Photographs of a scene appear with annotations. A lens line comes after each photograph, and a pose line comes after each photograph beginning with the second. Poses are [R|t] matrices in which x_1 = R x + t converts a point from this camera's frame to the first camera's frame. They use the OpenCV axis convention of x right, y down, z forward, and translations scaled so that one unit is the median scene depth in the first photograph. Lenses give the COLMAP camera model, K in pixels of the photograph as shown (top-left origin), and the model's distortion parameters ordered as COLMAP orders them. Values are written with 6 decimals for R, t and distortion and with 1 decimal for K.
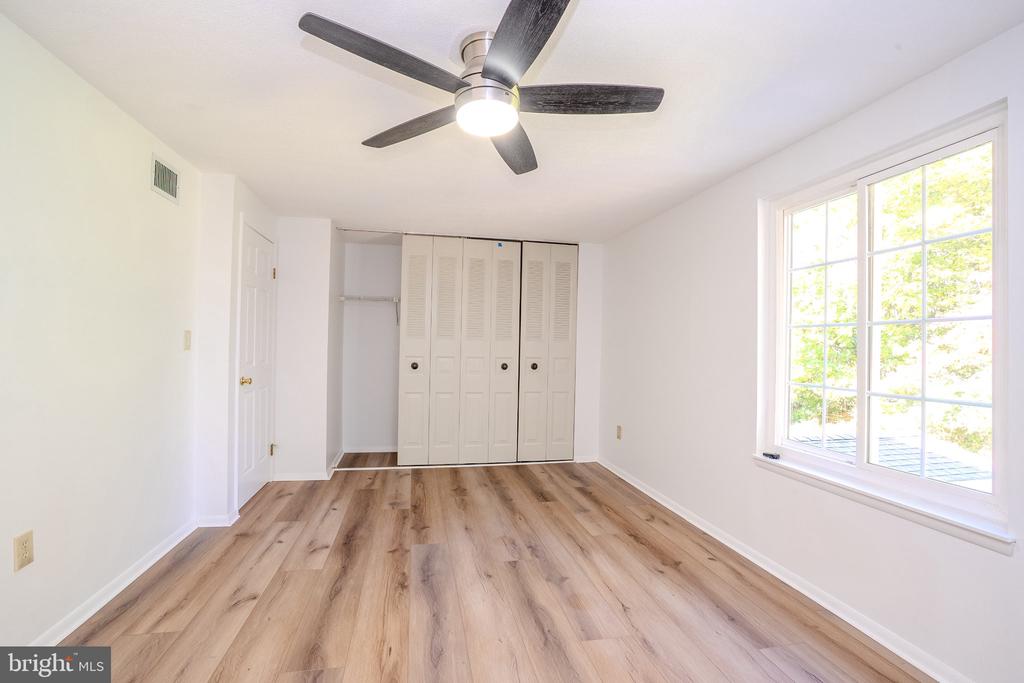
lens RADIAL K [[469.7, 0, 512.7], [0, 469.7, 343.7], [0, 0, 1]] dist [-0.057207, 0.020376]
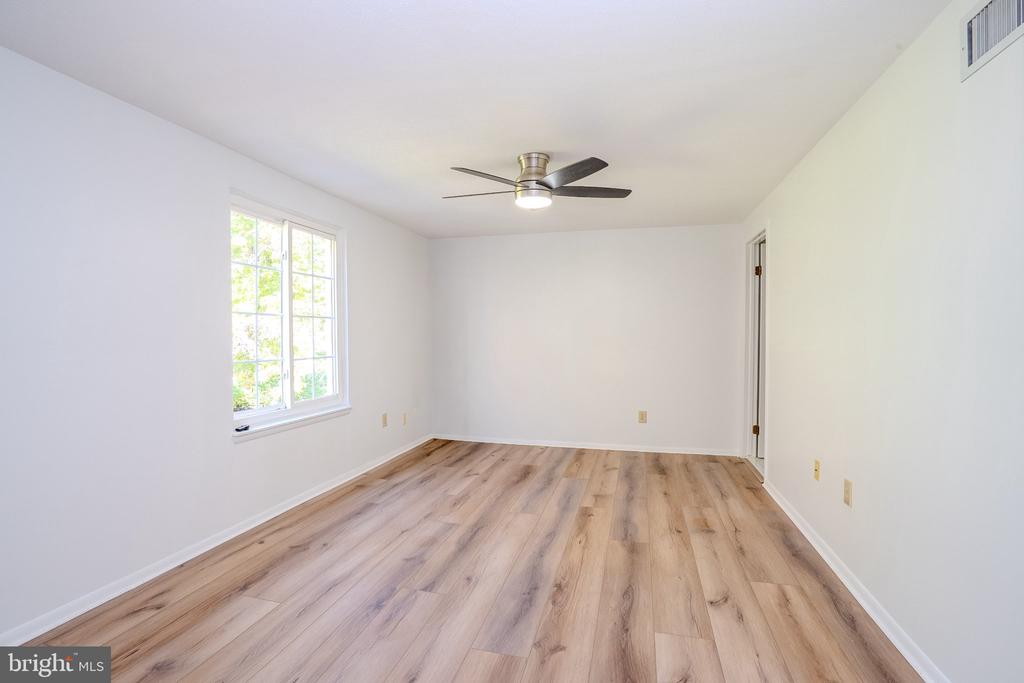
lens RADIAL K [[469.7, 0, 511.2], [0, 469.7, 342.3], [0, 0, 1]] dist [-0.057207, 0.020376]
pose [[-0.891602, -0.023545, 0.452207, -0.546613], [-0.016918, 0.999682, 0.018694, 0.004998], [-0.452504, 0.009018, -0.891717, 1.815083]]
